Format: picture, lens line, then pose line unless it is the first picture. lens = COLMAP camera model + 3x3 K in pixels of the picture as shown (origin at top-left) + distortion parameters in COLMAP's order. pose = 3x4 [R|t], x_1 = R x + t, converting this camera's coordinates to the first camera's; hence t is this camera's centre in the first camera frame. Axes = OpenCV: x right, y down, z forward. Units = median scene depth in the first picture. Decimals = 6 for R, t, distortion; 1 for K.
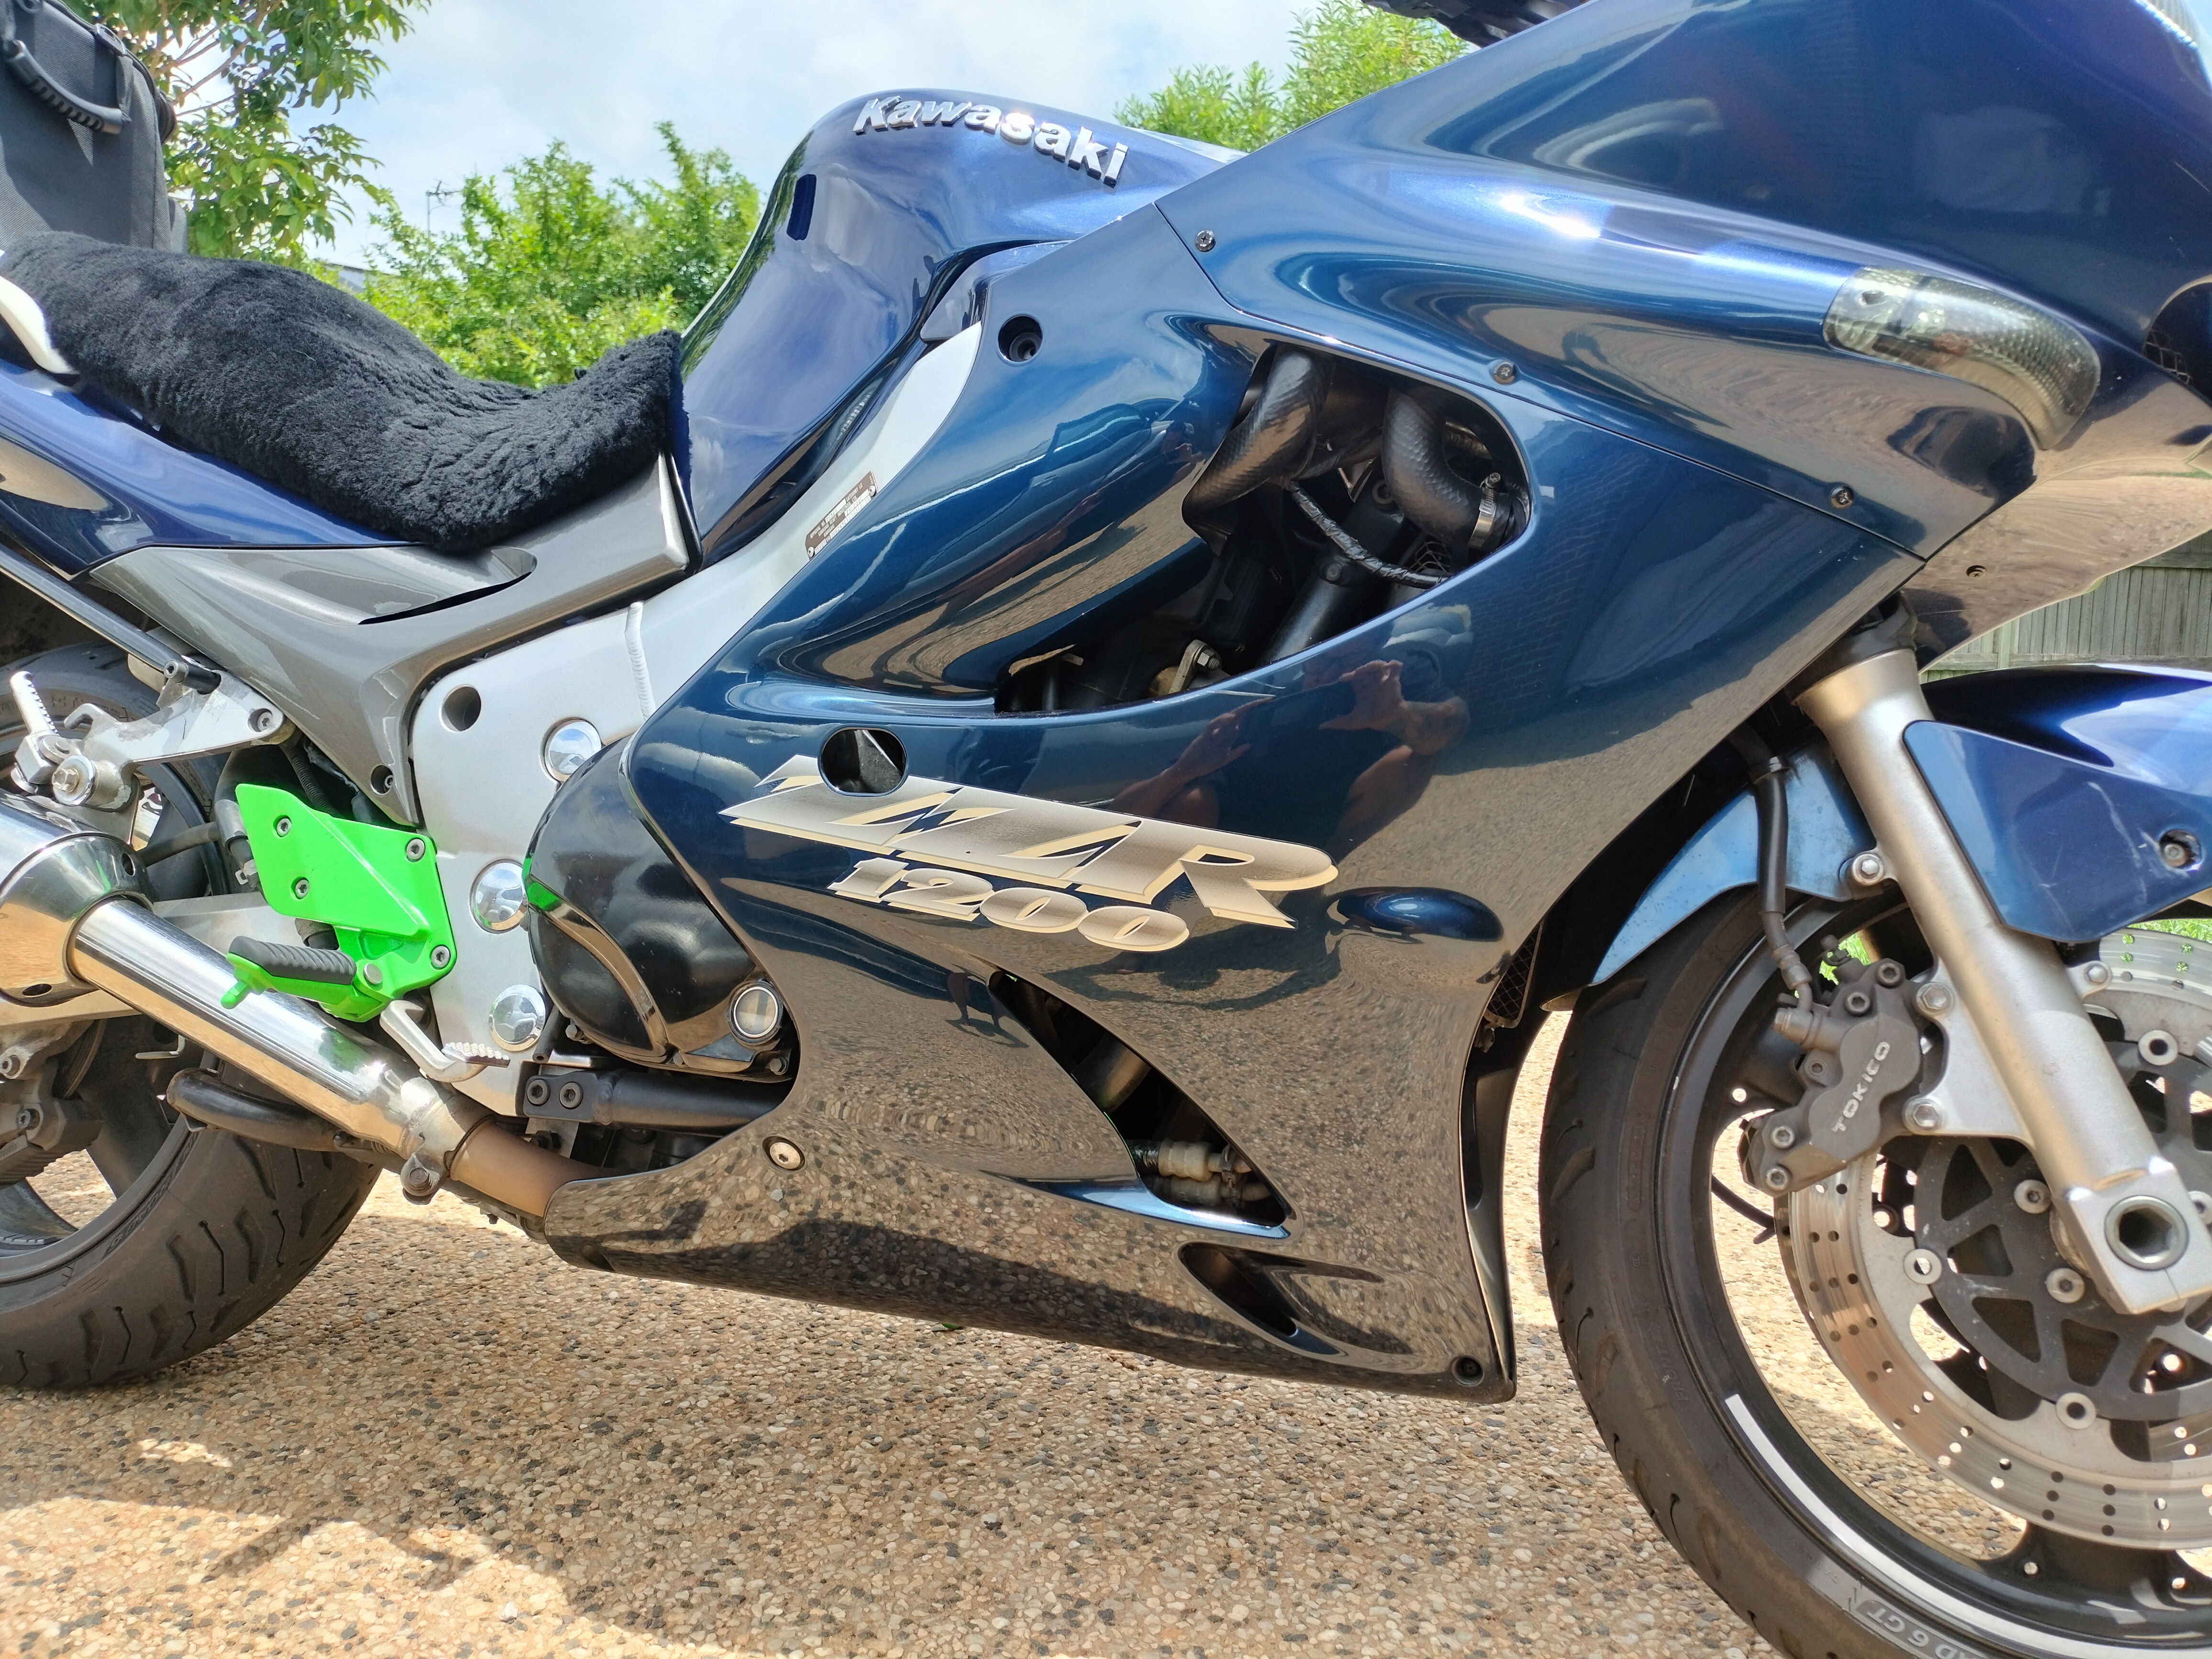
lens RADIAL K [[1735.0, 0, 1105.6], [0, 1735.0, 775.1], [0, 0, 1]] dist [0.007716, -0.009952]
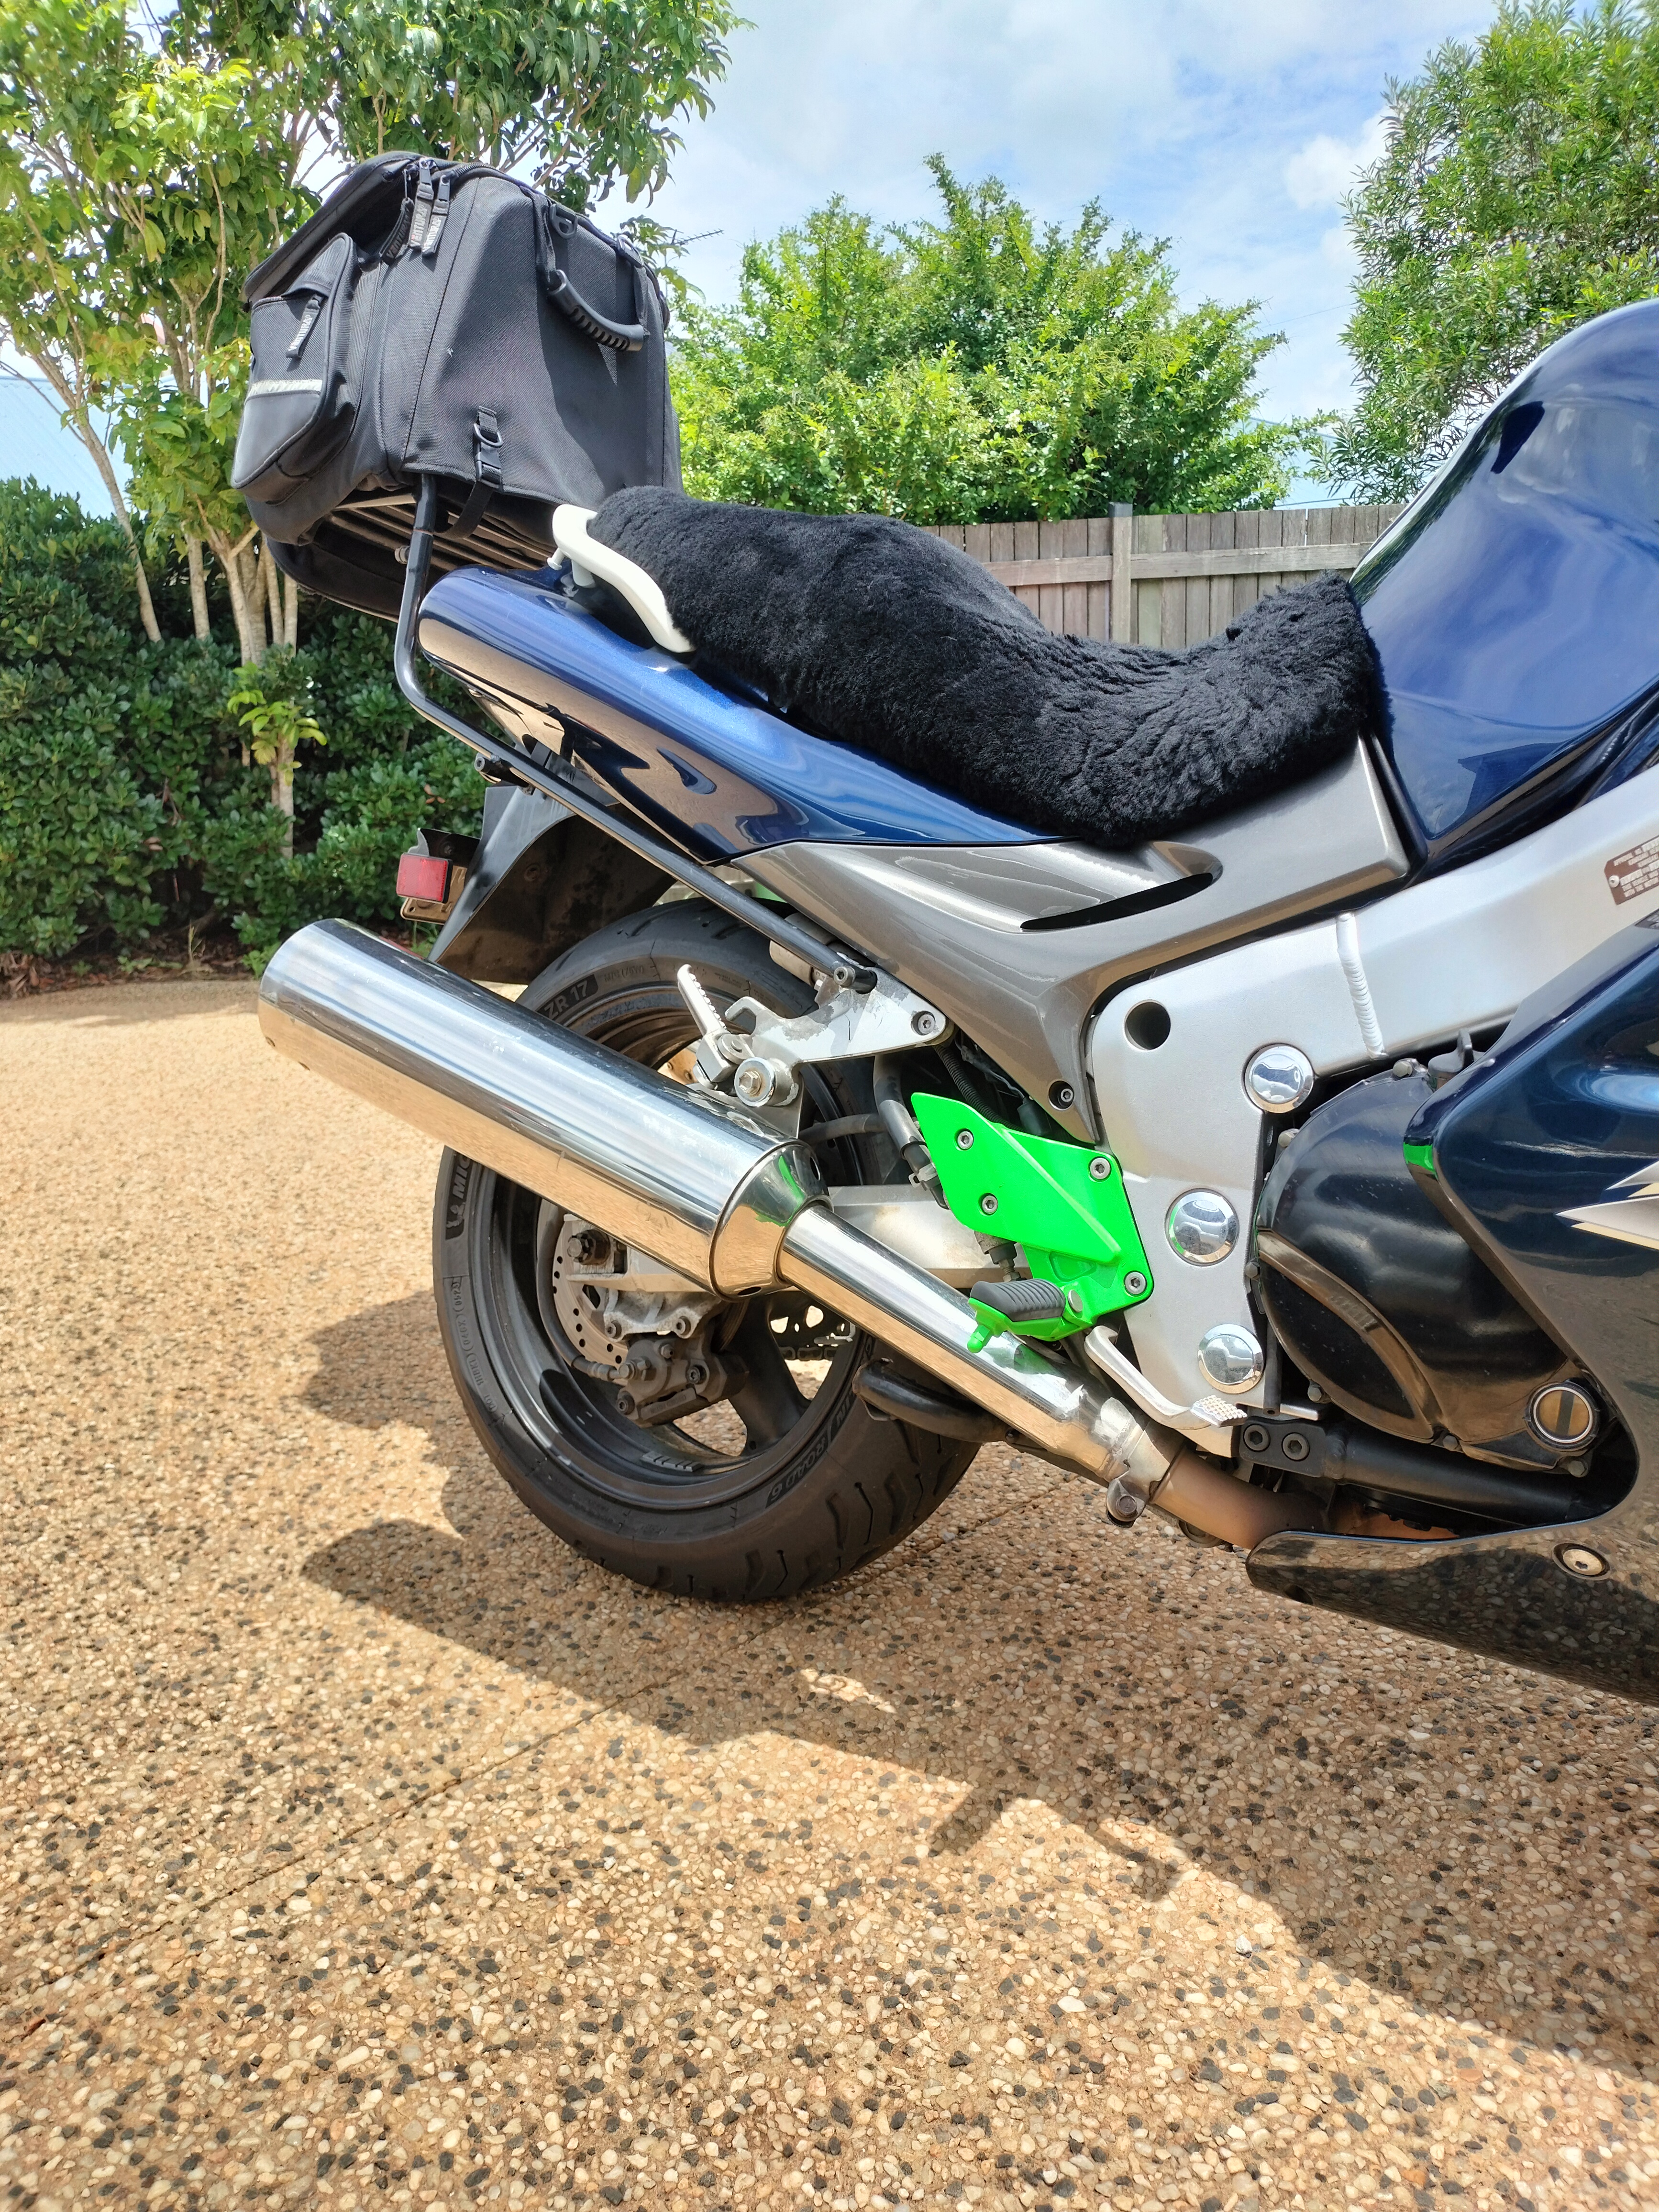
lens RADIAL K [[1737.1, 0, 829.5], [0, 1737.1, 1106.0], [0, 0, 1]] dist [0.086662, -0.161838]
pose [[0.953472, 0.021717, -0.300699, -0.233966], [0.023967, 0.988785, 0.147410, -0.132570], [0.300528, -0.147758, 0.942258, 0.032004]]
